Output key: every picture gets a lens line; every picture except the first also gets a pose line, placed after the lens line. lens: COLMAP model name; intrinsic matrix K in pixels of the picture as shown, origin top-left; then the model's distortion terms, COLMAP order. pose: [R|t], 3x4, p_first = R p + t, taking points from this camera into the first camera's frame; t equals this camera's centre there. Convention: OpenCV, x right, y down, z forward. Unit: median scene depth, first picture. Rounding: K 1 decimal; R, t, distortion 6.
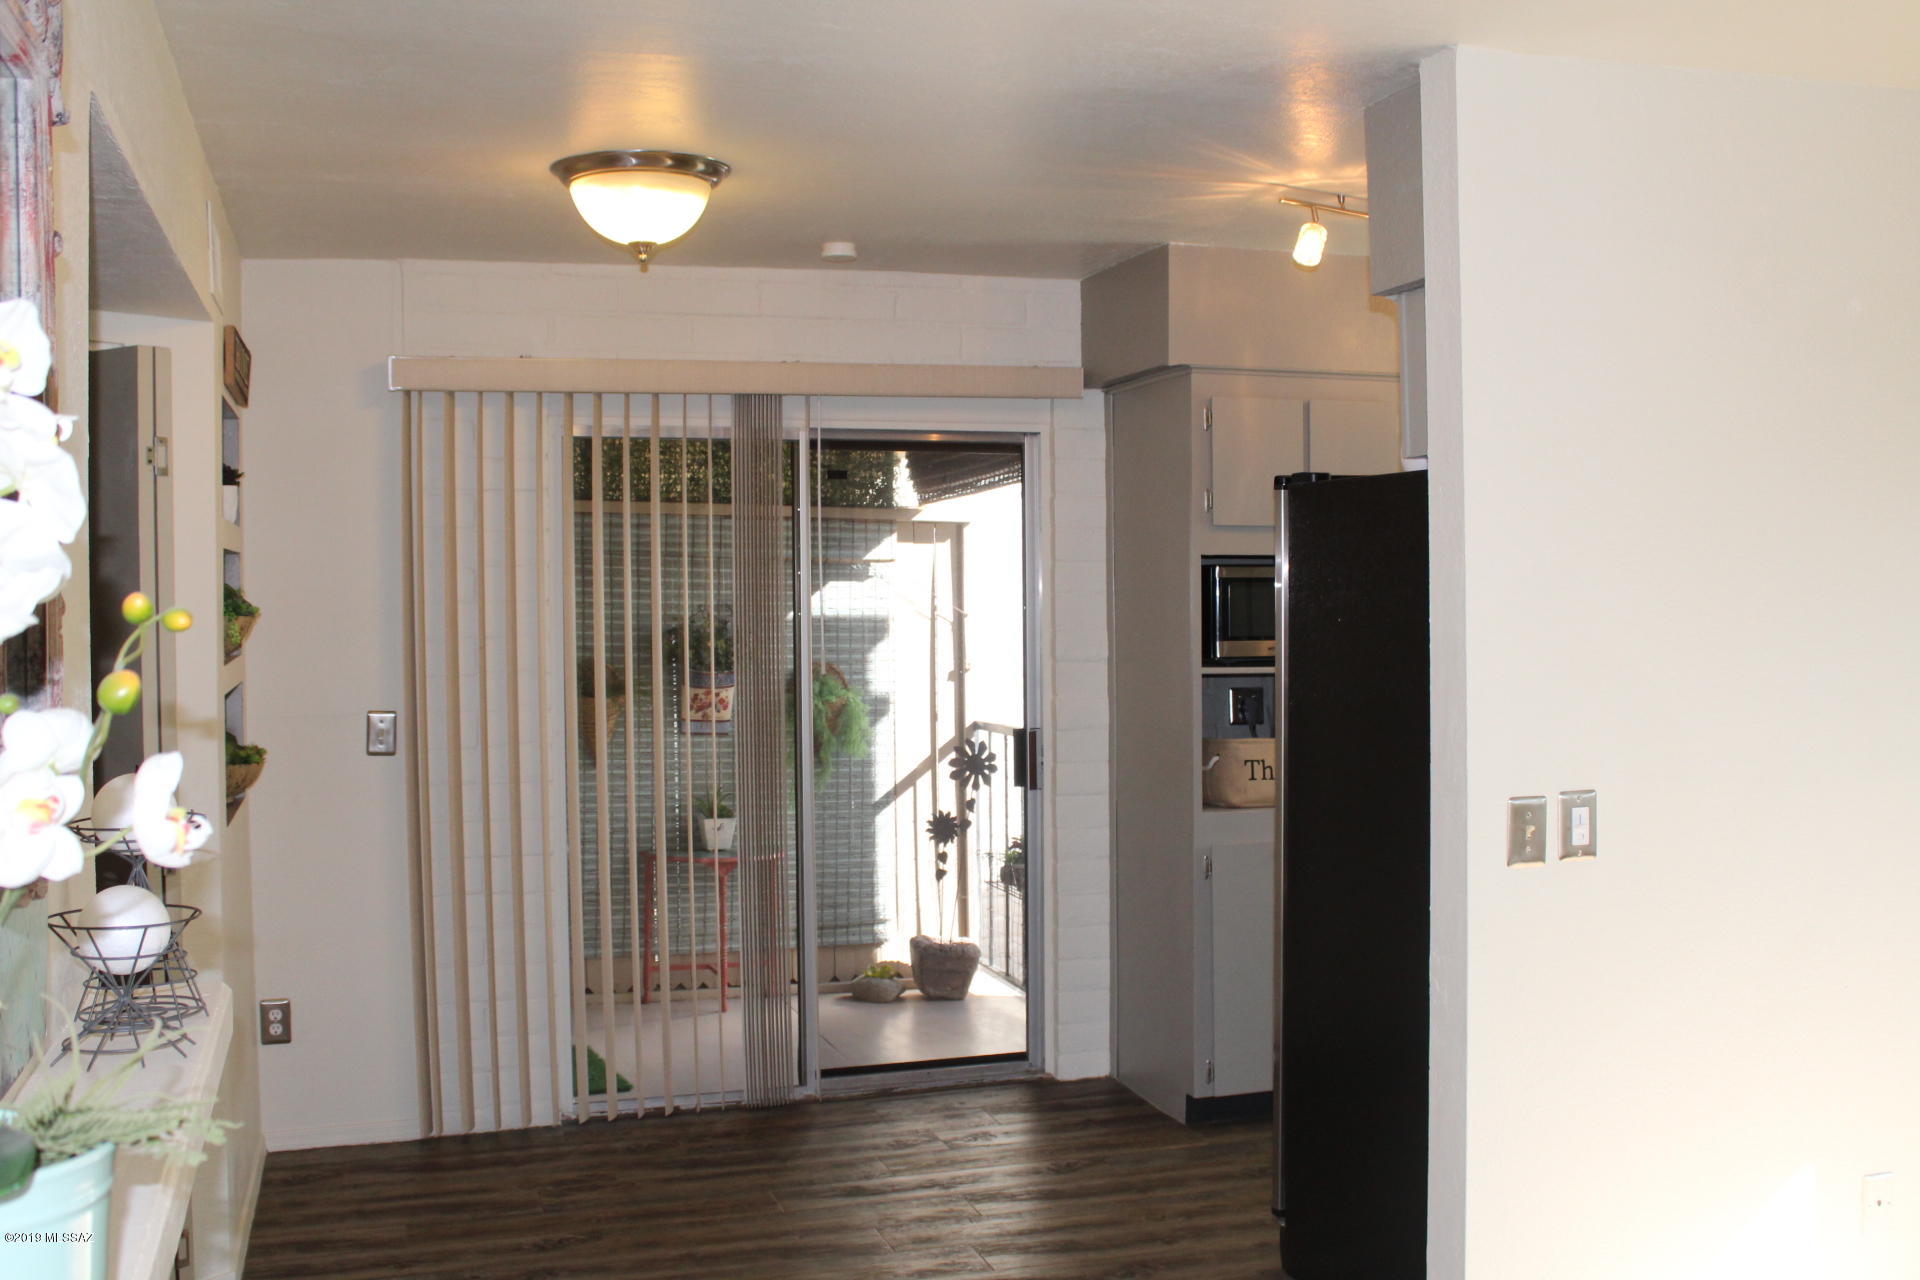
lens RADIAL K [[1809.7, 0, 952.5], [0, 1809.7, 641.0], [0, 0, 1]] dist [-0.094045, 0.000000]
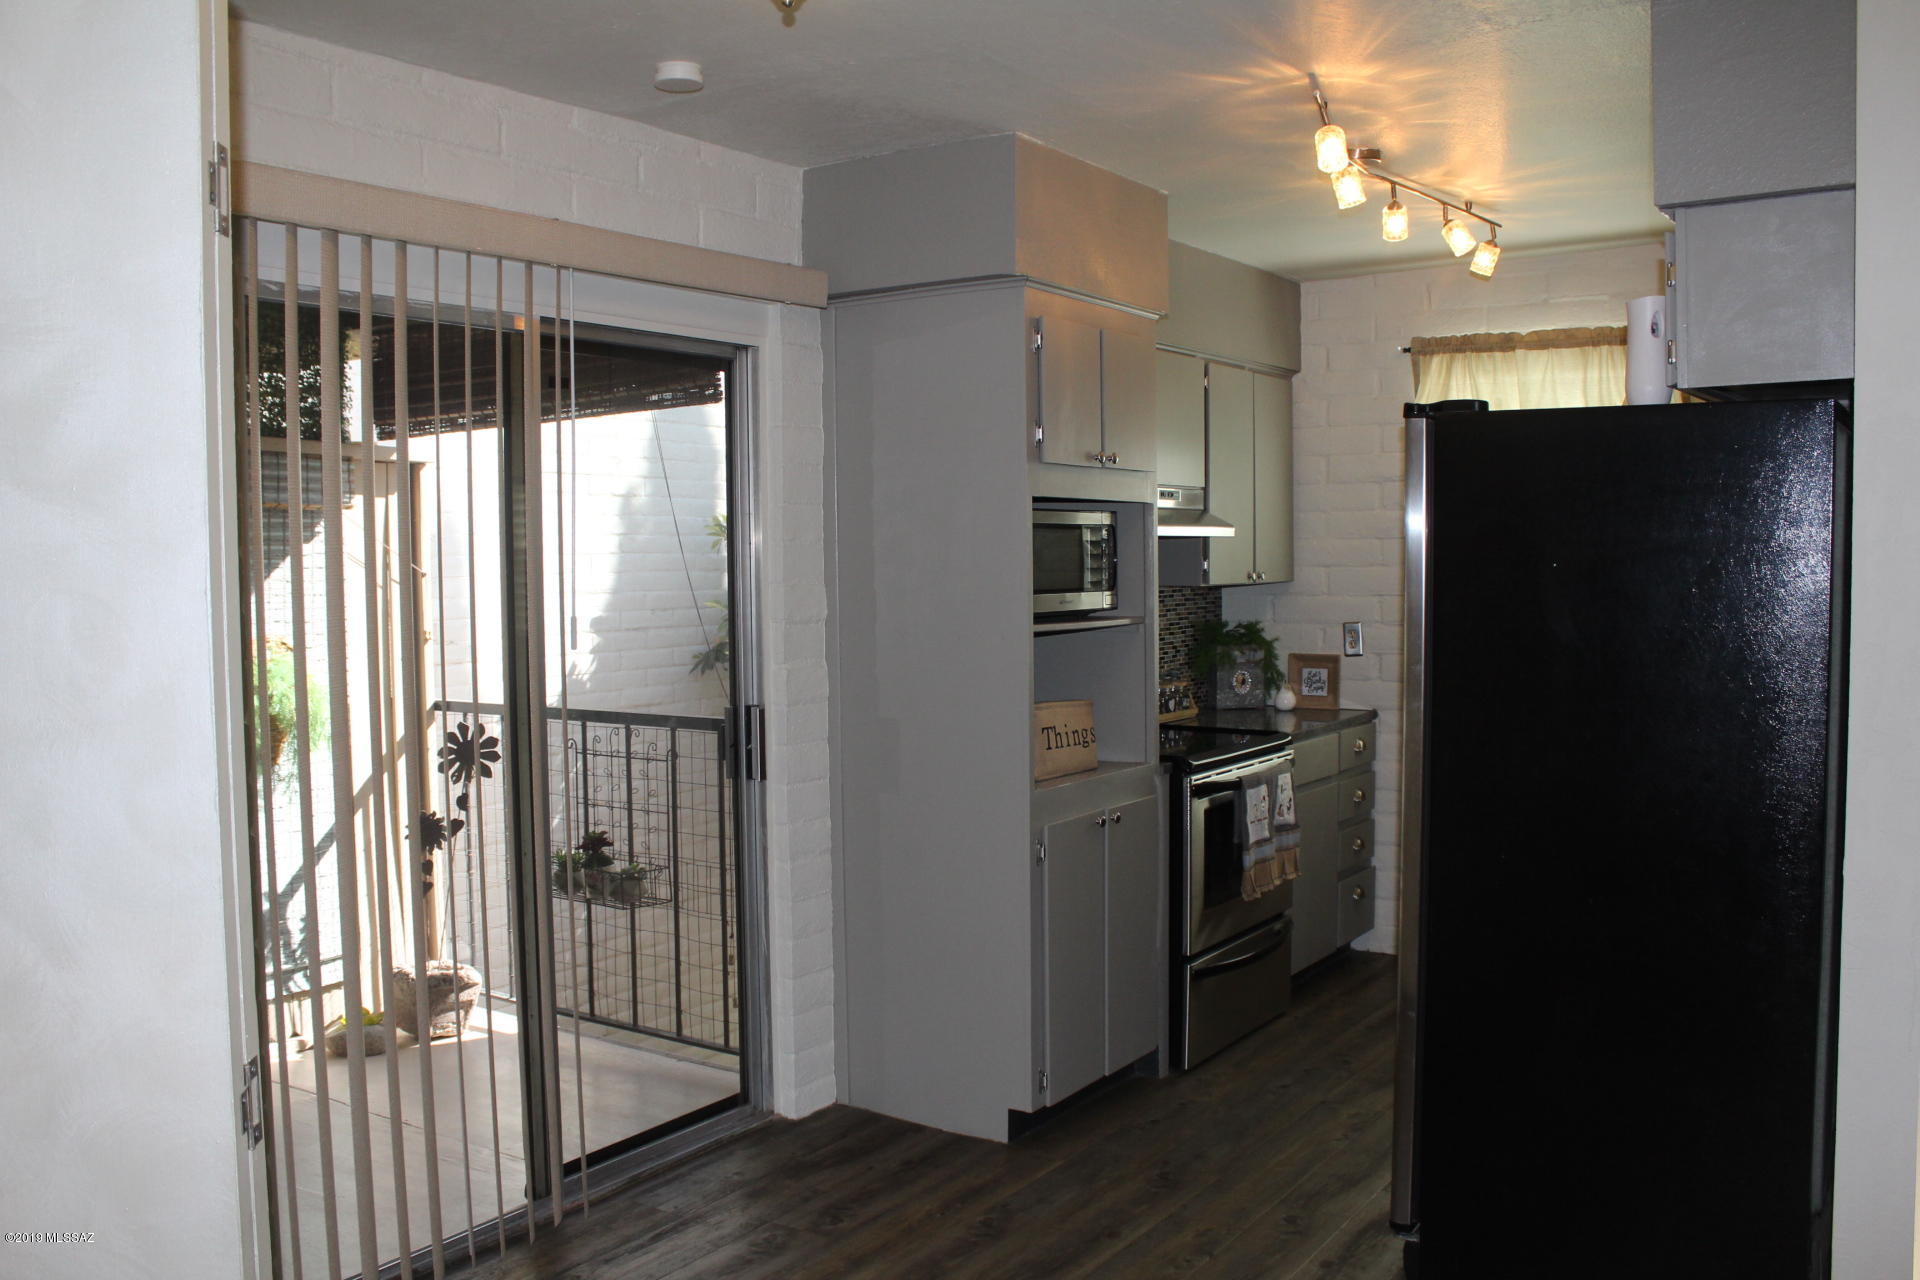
lens RADIAL K [[1602.3, 0, 955.2], [0, 1602.3, 630.4], [0, 0, 1]] dist [-0.153108, 0.126650]
pose [[0.784614, -0.039856, 0.618702, -0.363507], [0.024112, 0.999138, 0.033784, -0.010073], [-0.619516, -0.011589, 0.784899, 0.409103]]
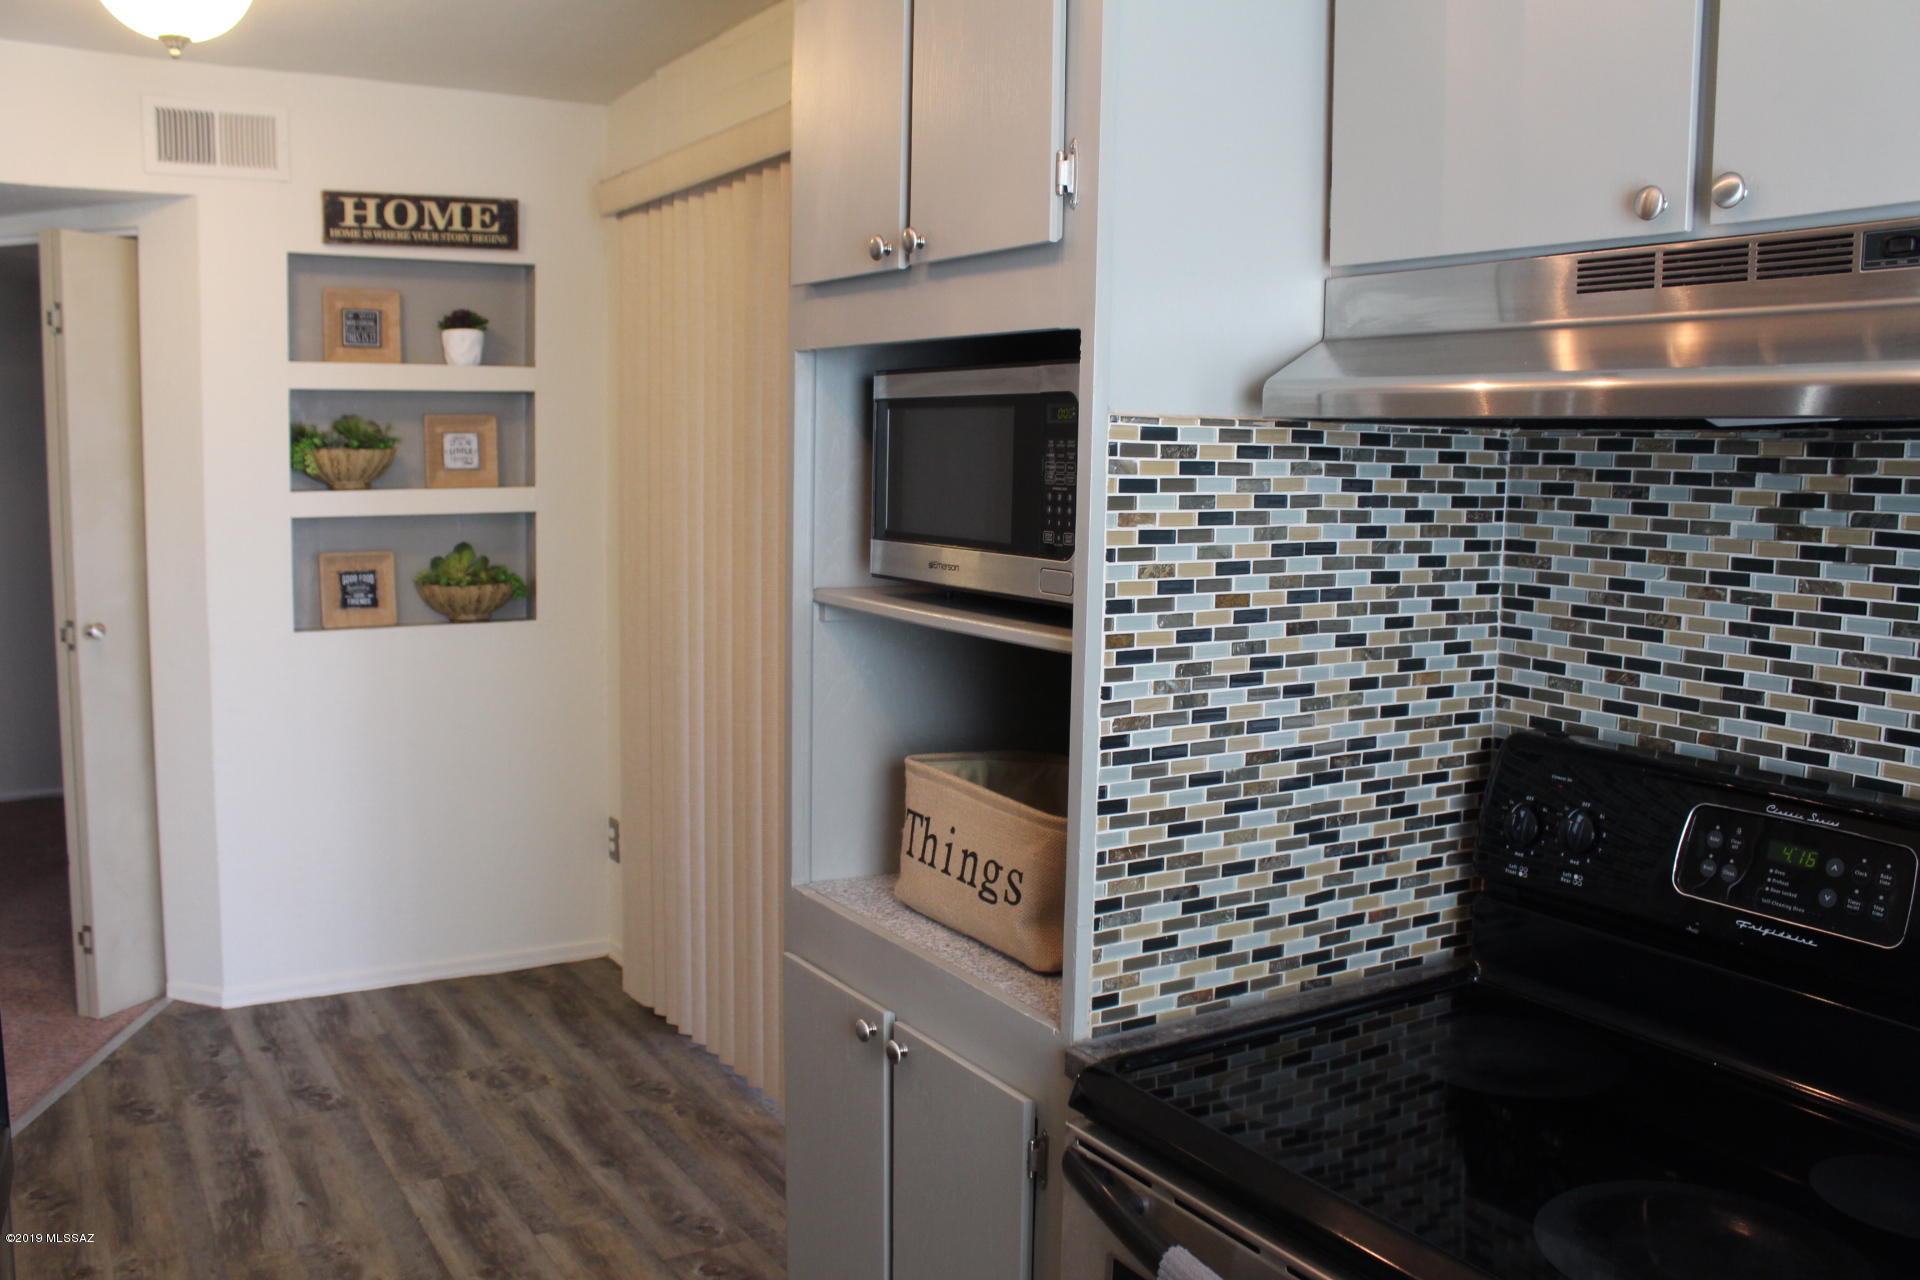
lens RADIAL K [[1602.3, 0, 887.7], [0, 1602.3, 604.6], [0, 0, 1]] dist [-0.153108, 0.126650]
pose [[0.253538, 0.109091, -0.961154, 0.539875], [-0.034334, 0.994009, 0.103763, -0.025451], [0.966716, 0.006692, 0.255765, 0.898716]]
